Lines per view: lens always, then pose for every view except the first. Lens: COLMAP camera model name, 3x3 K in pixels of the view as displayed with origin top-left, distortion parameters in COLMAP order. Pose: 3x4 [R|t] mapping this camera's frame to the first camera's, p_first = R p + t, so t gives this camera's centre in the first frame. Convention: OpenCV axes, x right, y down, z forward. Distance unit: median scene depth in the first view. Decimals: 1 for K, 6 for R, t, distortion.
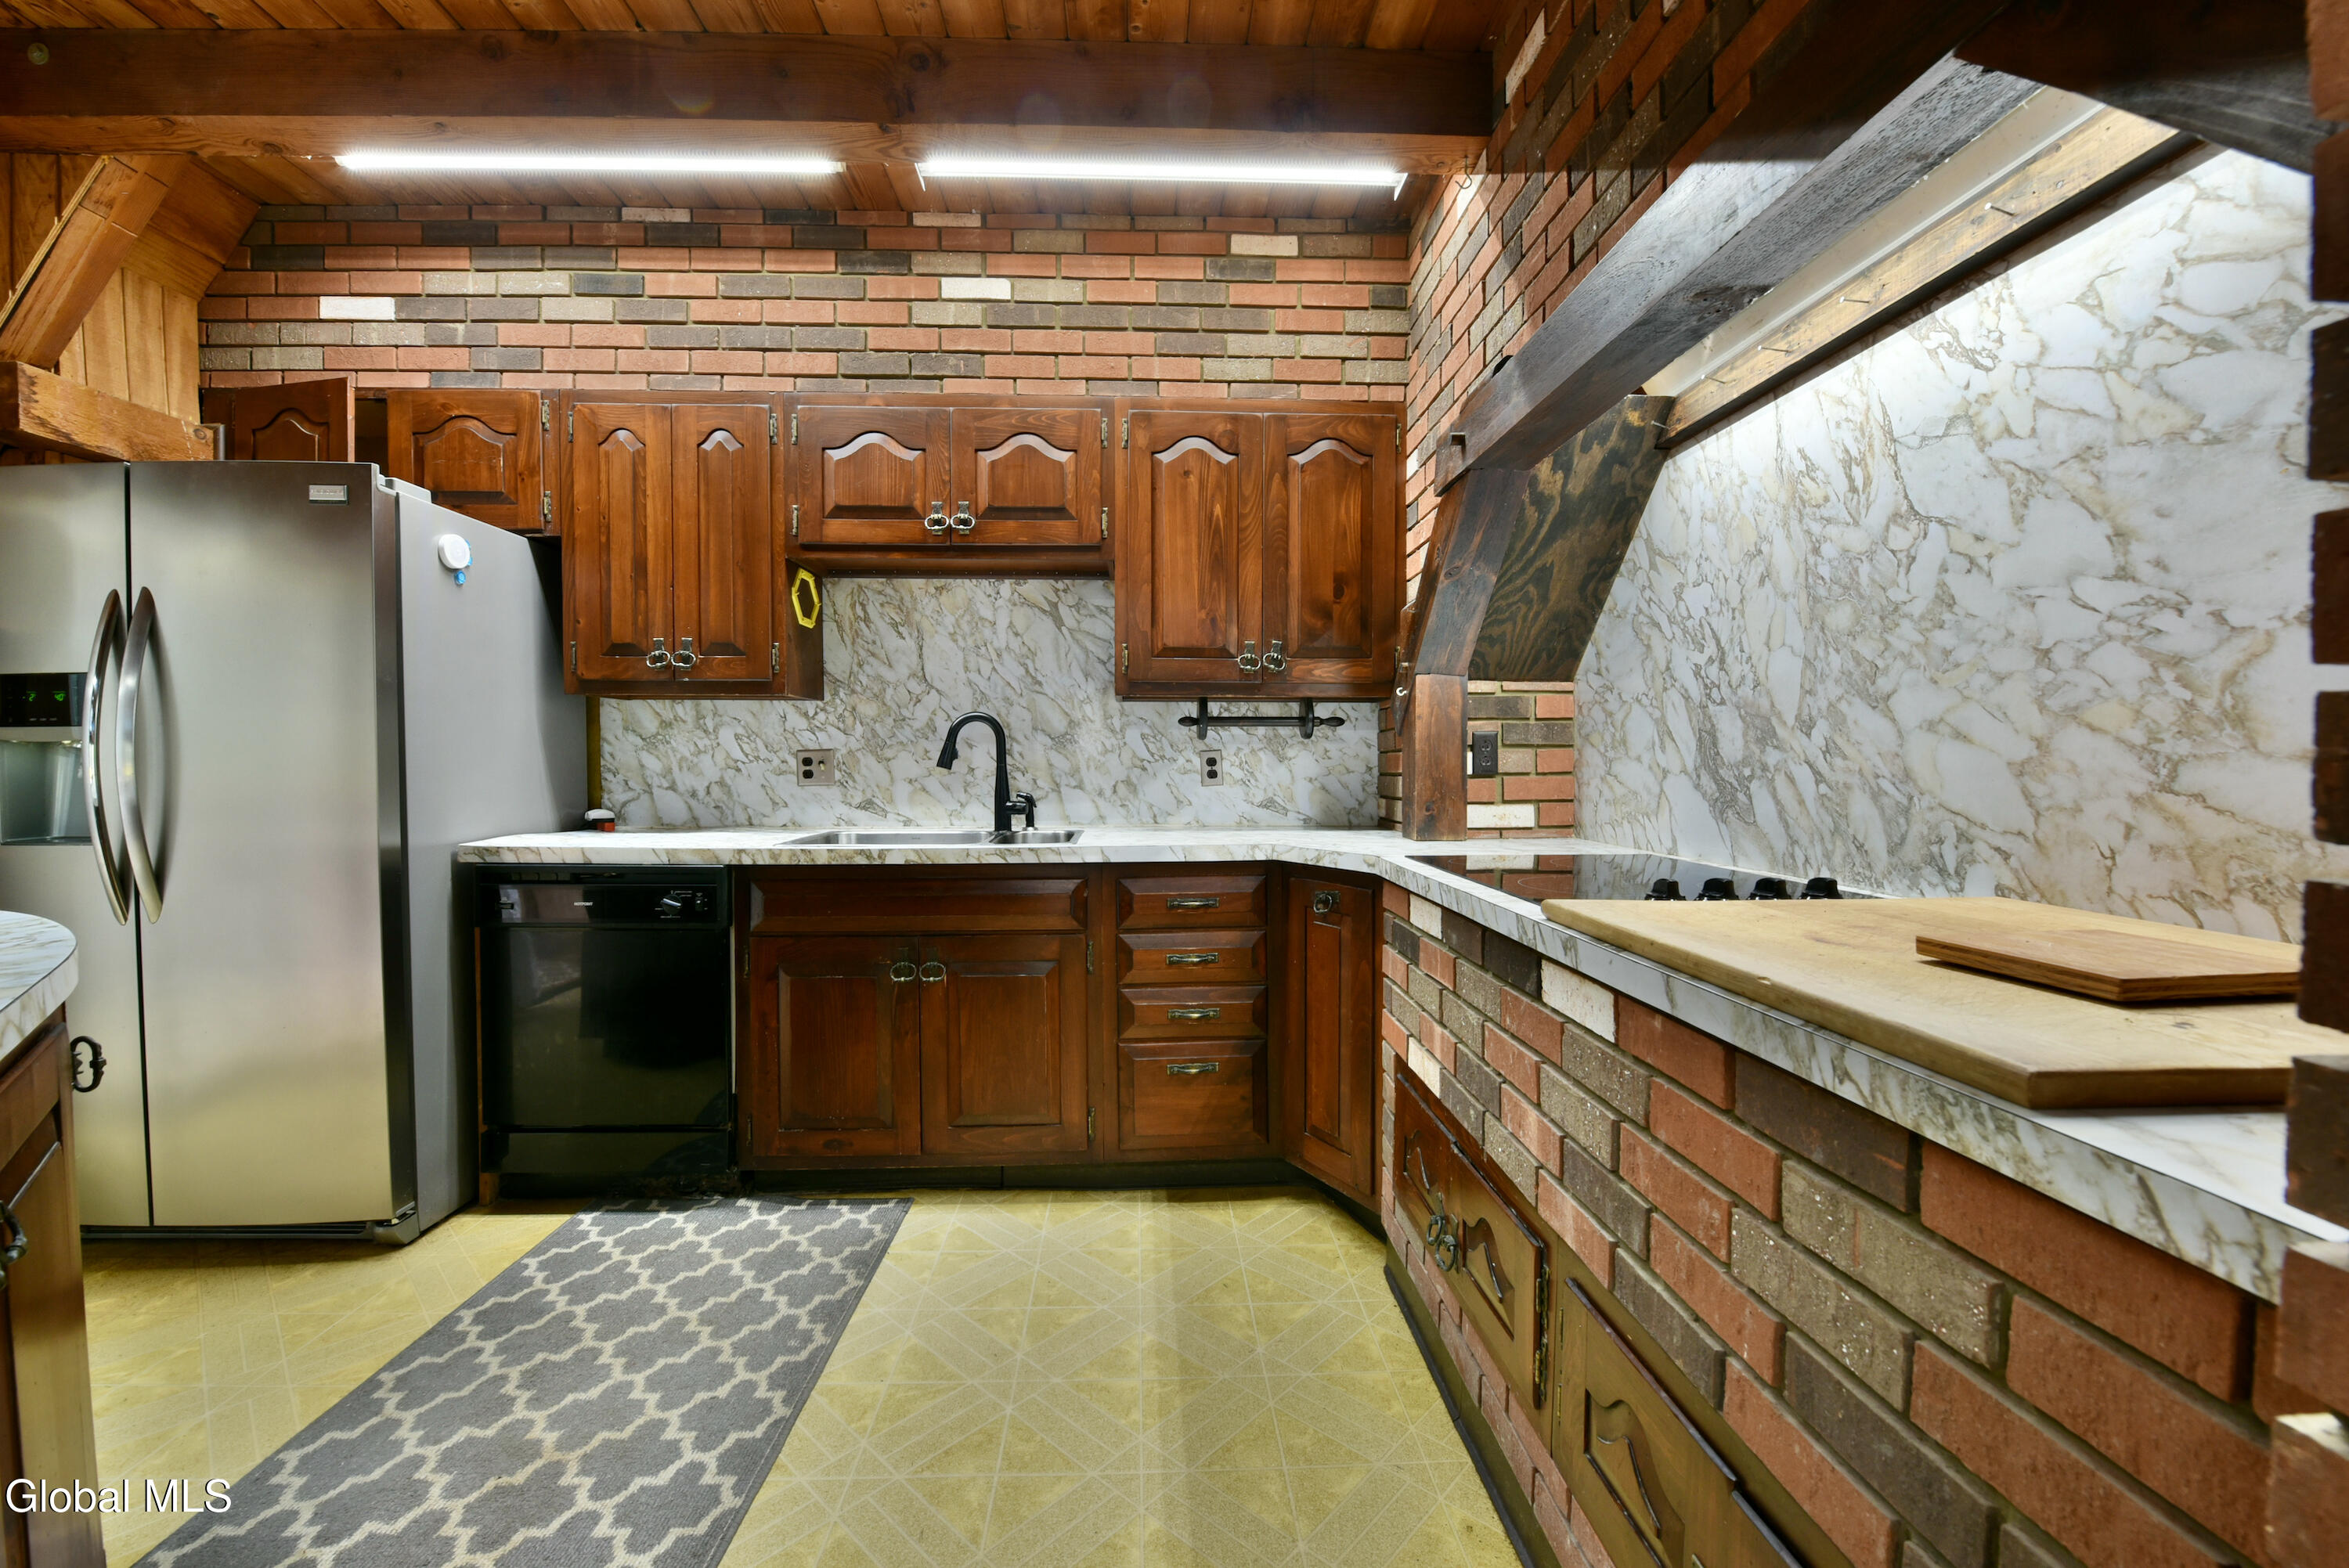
lens RADIAL K [[952.9, 0, 1183.8], [0, 952.9, 784.2], [0, 0, 1]] dist [-0.018175, -0.001520]
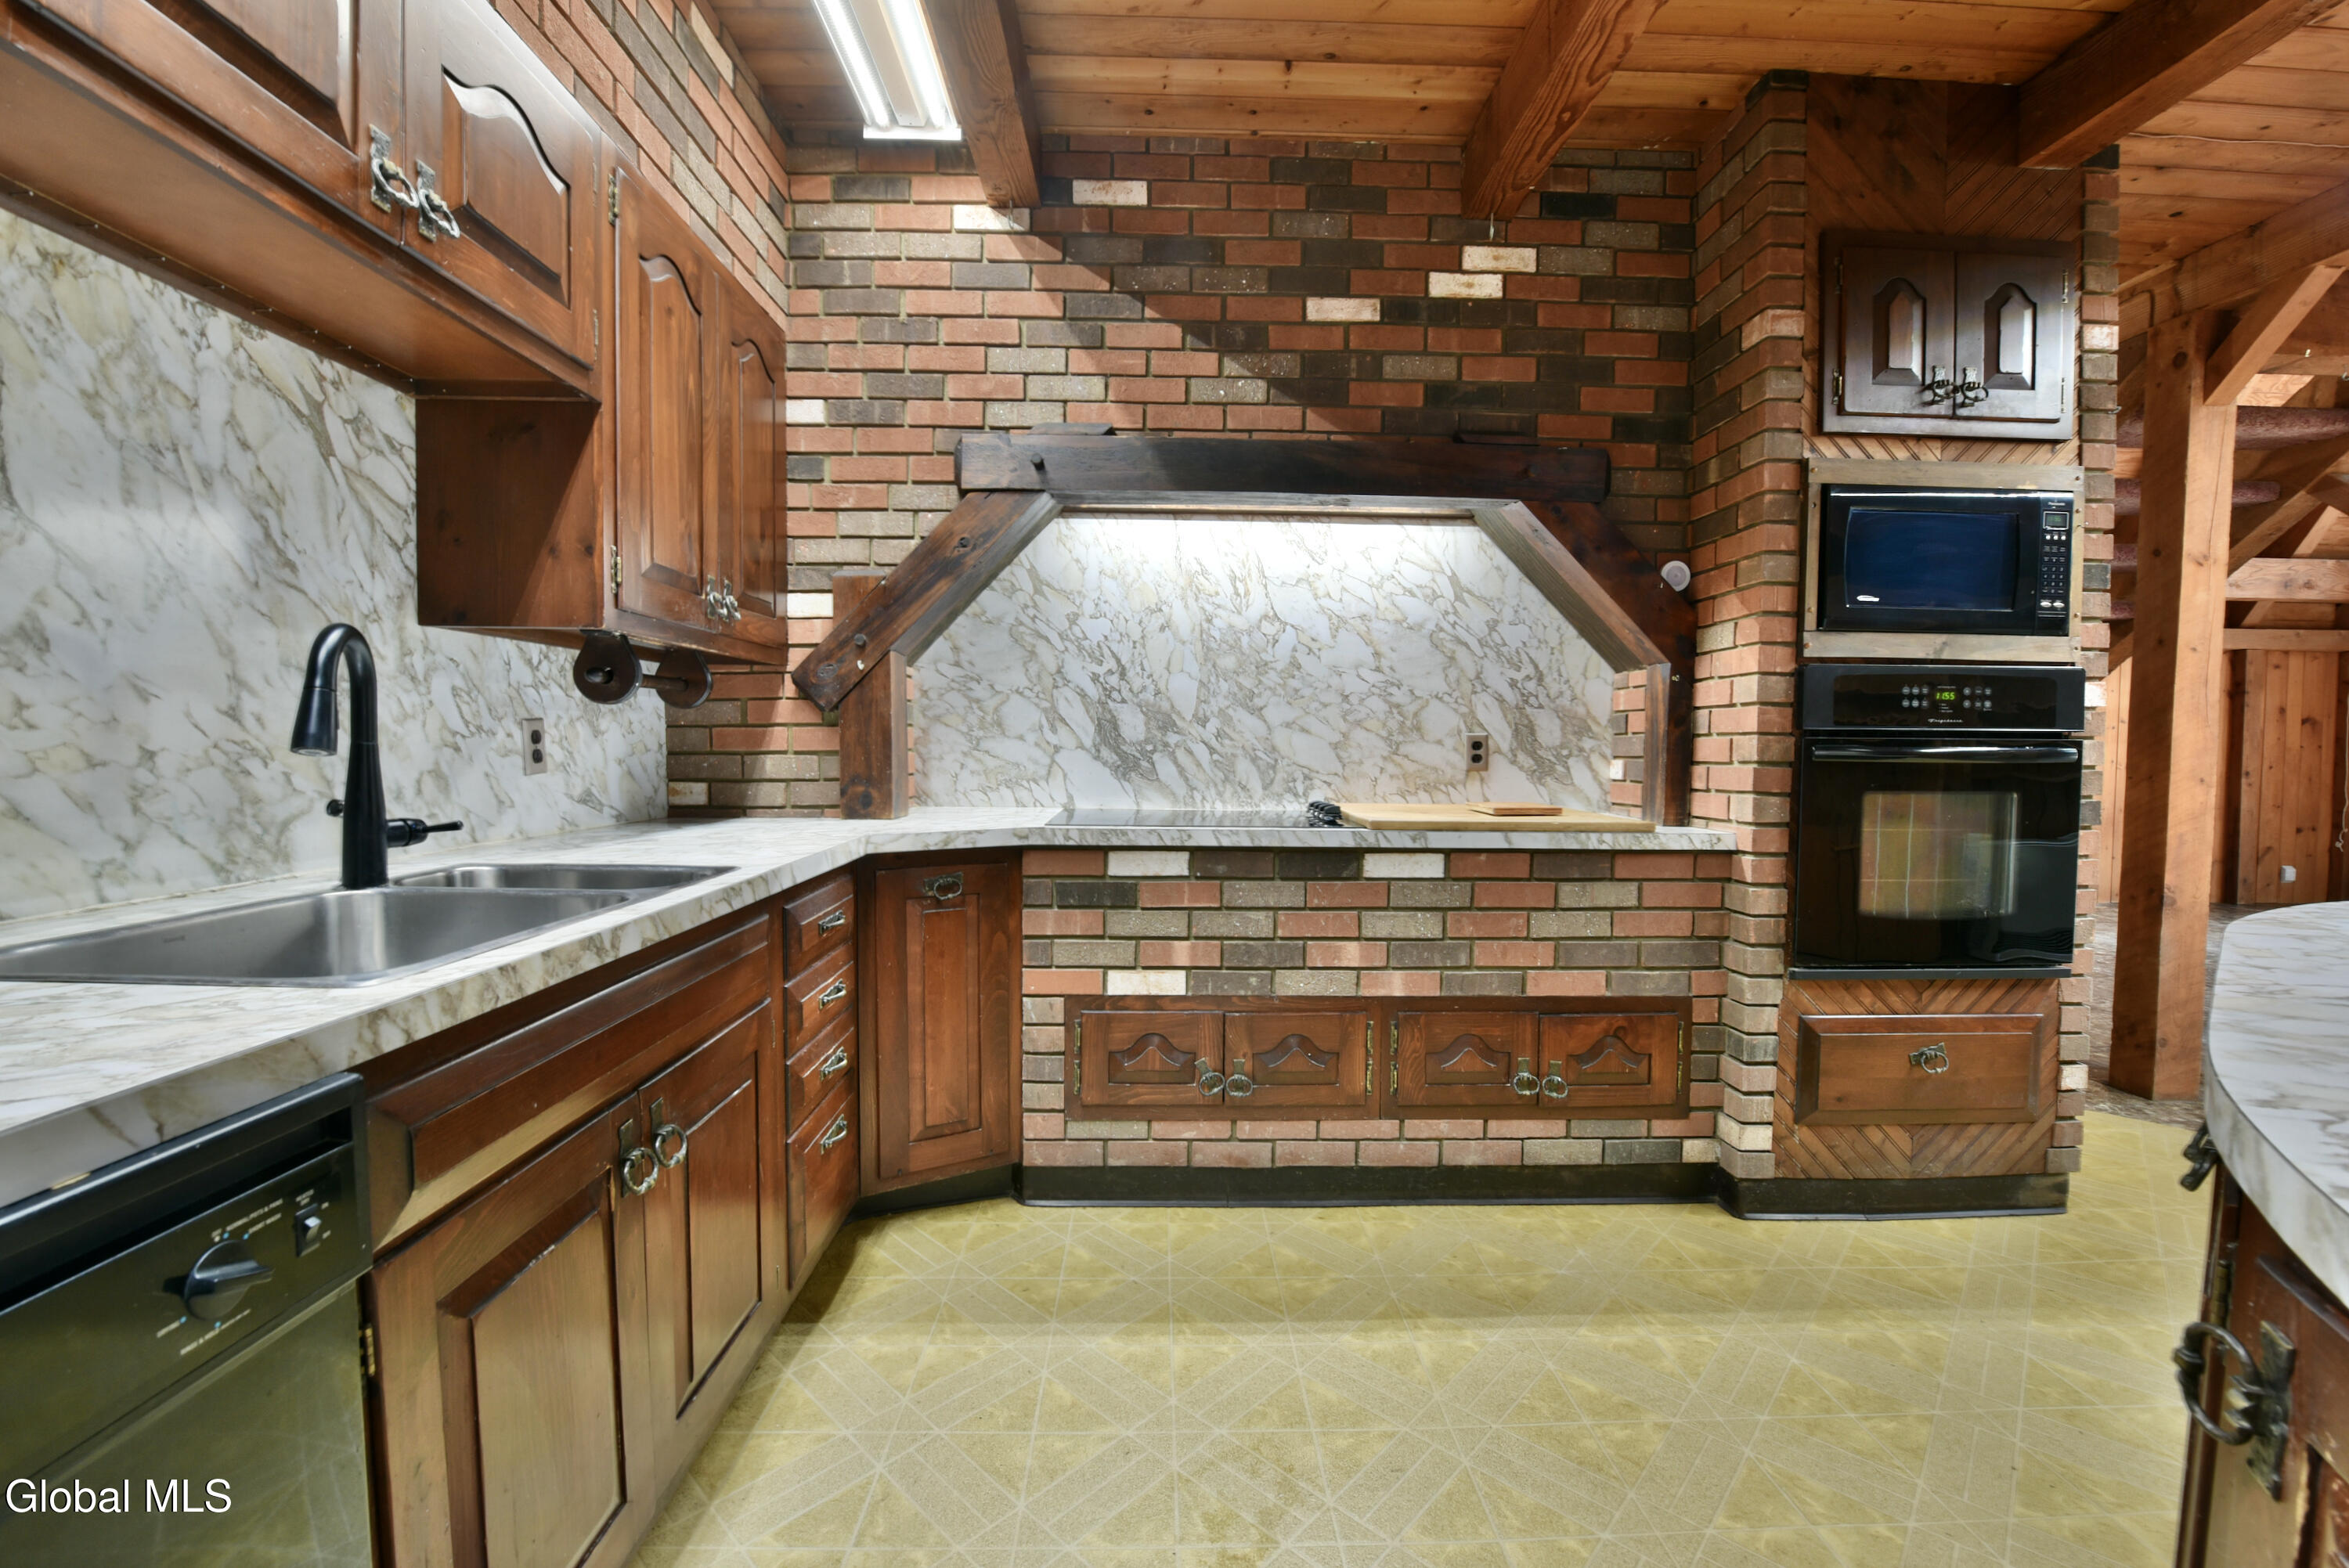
lens RADIAL K [[952.9, 0, 1183.8], [0, 952.9, 784.2], [0, 0, 1]] dist [-0.018175, -0.001520]
pose [[0.012955, -0.046024, 0.998856, -1.077840], [0.014114, 0.998849, 0.045841, -0.026022], [-0.999816, 0.013504, 0.013590, 1.000477]]
